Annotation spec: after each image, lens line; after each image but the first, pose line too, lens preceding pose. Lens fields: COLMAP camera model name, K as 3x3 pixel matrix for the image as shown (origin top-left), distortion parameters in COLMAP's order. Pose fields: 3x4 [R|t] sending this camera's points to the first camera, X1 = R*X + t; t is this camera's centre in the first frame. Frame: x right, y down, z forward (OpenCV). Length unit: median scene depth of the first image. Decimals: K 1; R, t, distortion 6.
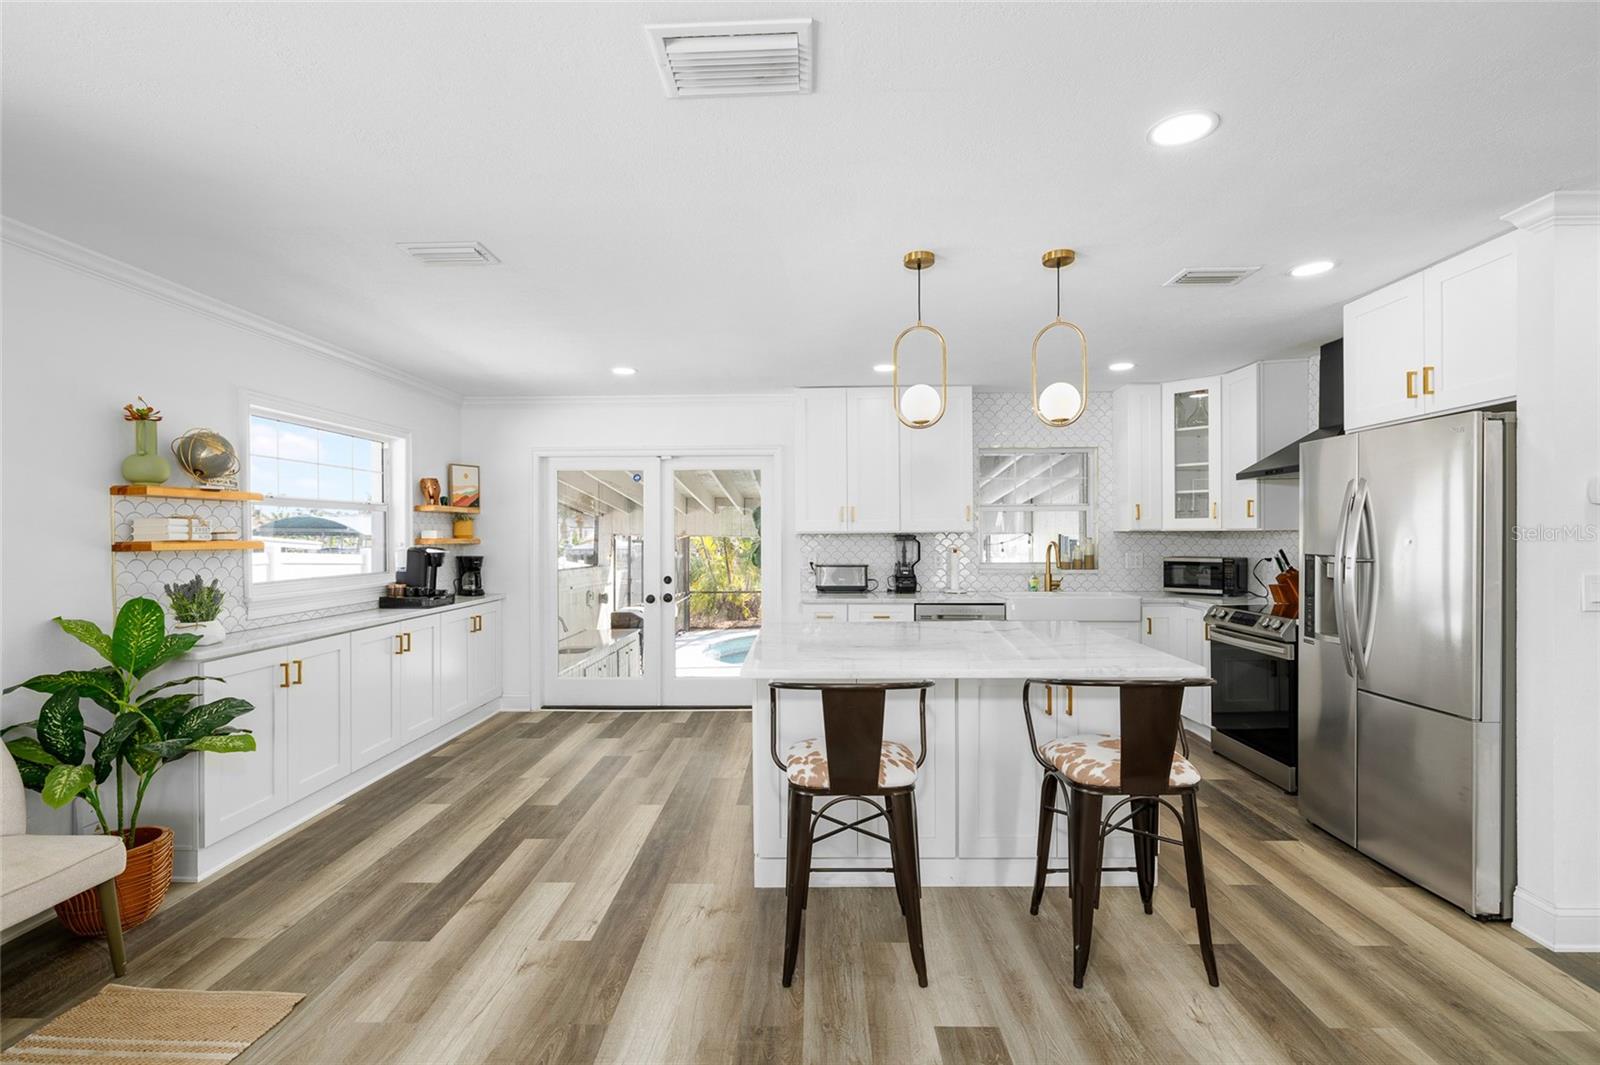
lens RADIAL K [[727.6, 0, 804.1], [0, 727.6, 537.9], [0, 0, 1]] dist [-0.005732, -0.000147]
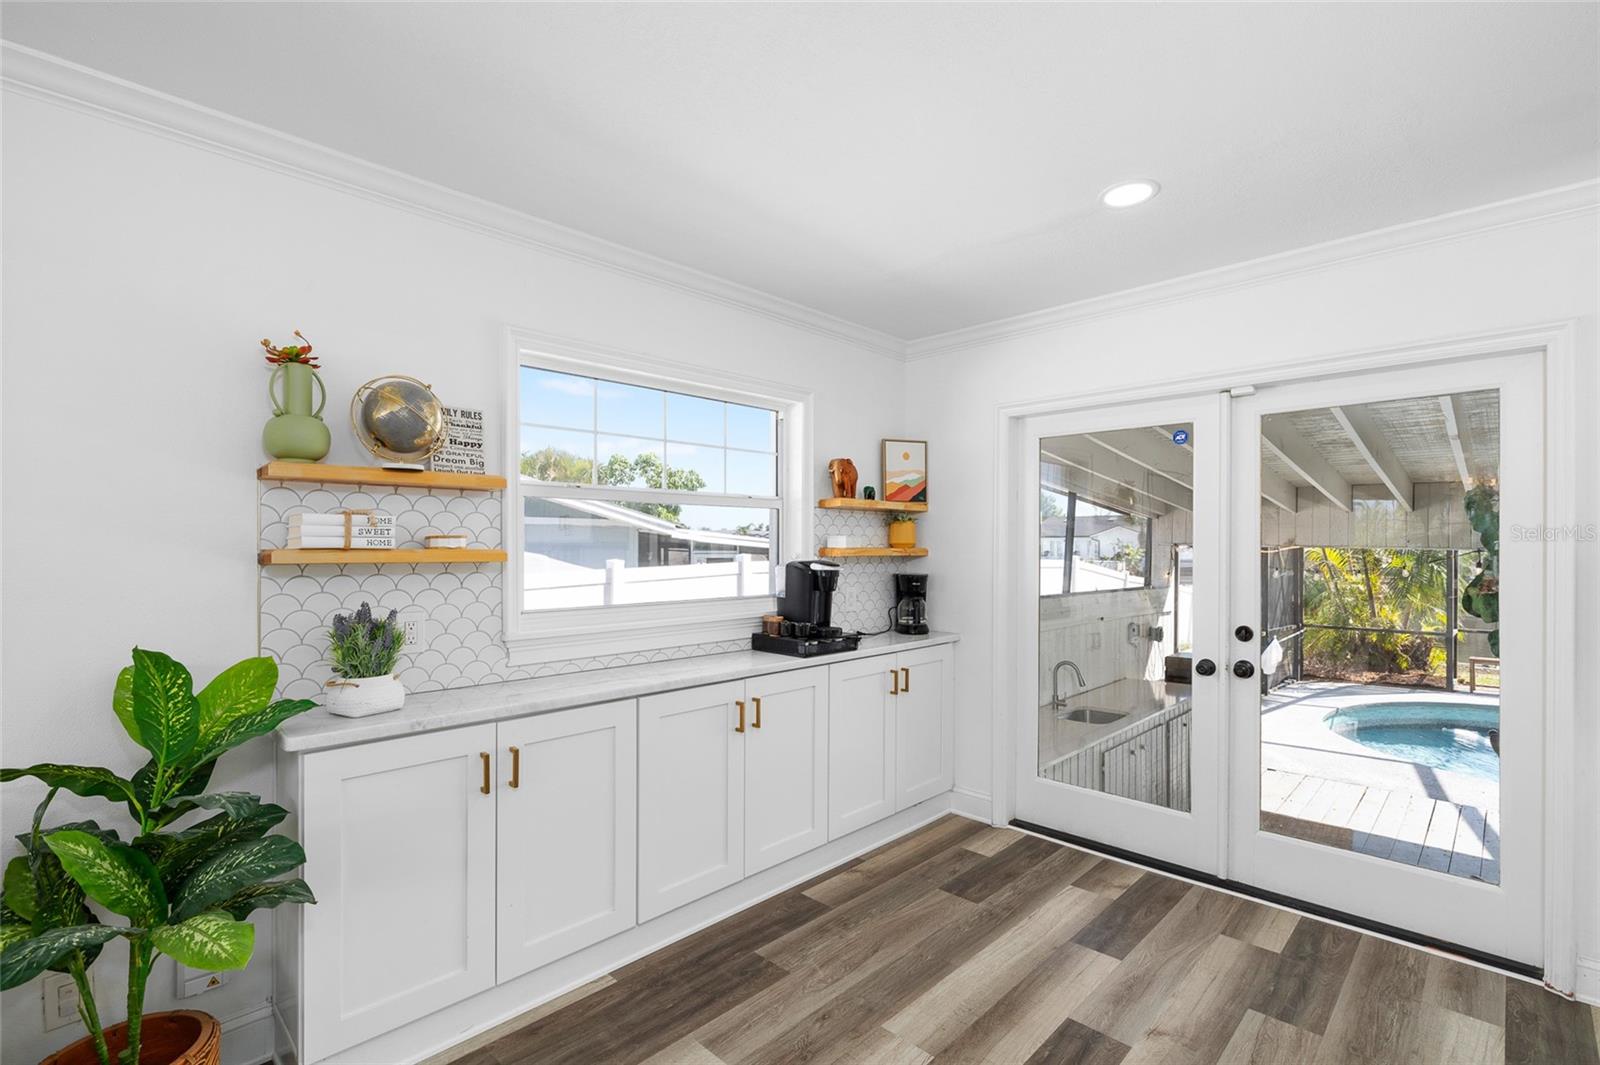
lens RADIAL K [[727.6, 0, 804.7], [0, 727.6, 545.3], [0, 0, 1]] dist [-0.005732, -0.000147]
pose [[0.724384, 0.006465, -0.689367, -0.068901], [-0.008303, 0.999965, 0.000653, -0.001706], [0.689347, 0.005251, 0.724412, 0.473585]]
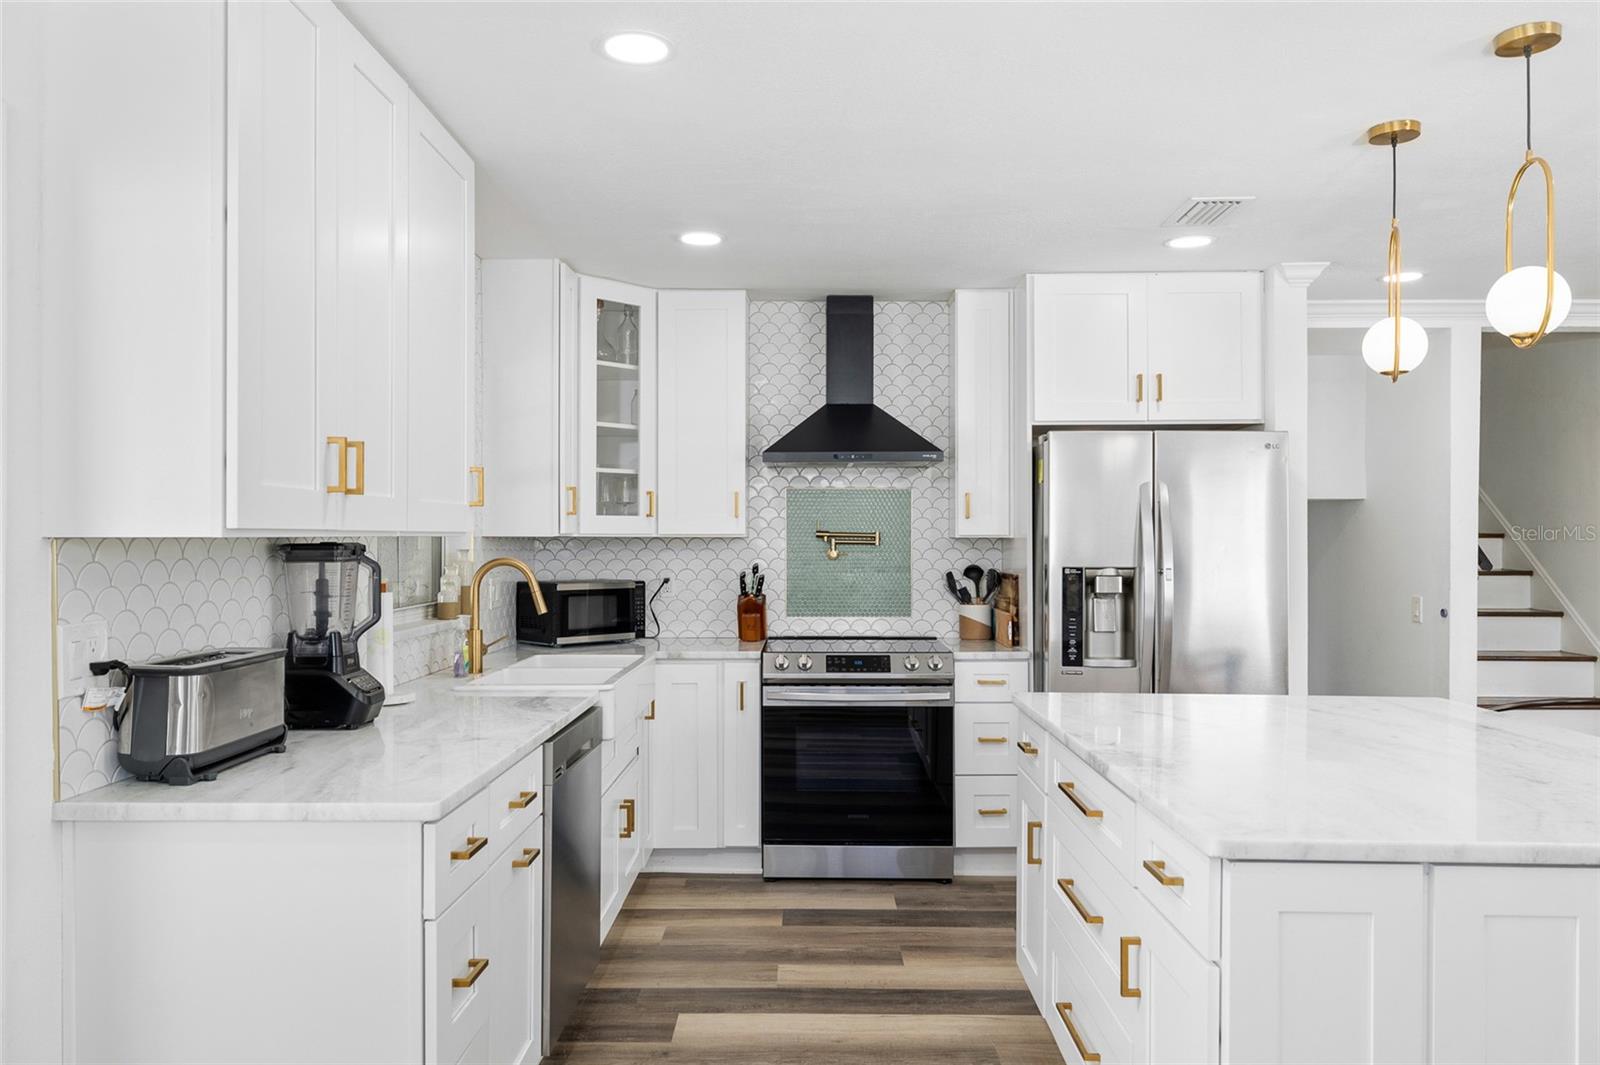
lens RADIAL K [[1106.4, 0, 802.5], [0, 1106.4, 540.8], [0, 0, 1]] dist [0.004891, 0.000347]
pose [[-0.010757, 0.002784, 0.999938, -0.375172], [0.007178, 0.999971, -0.002707, -0.002872], [-0.999916, 0.007148, -0.010777, 0.858328]]
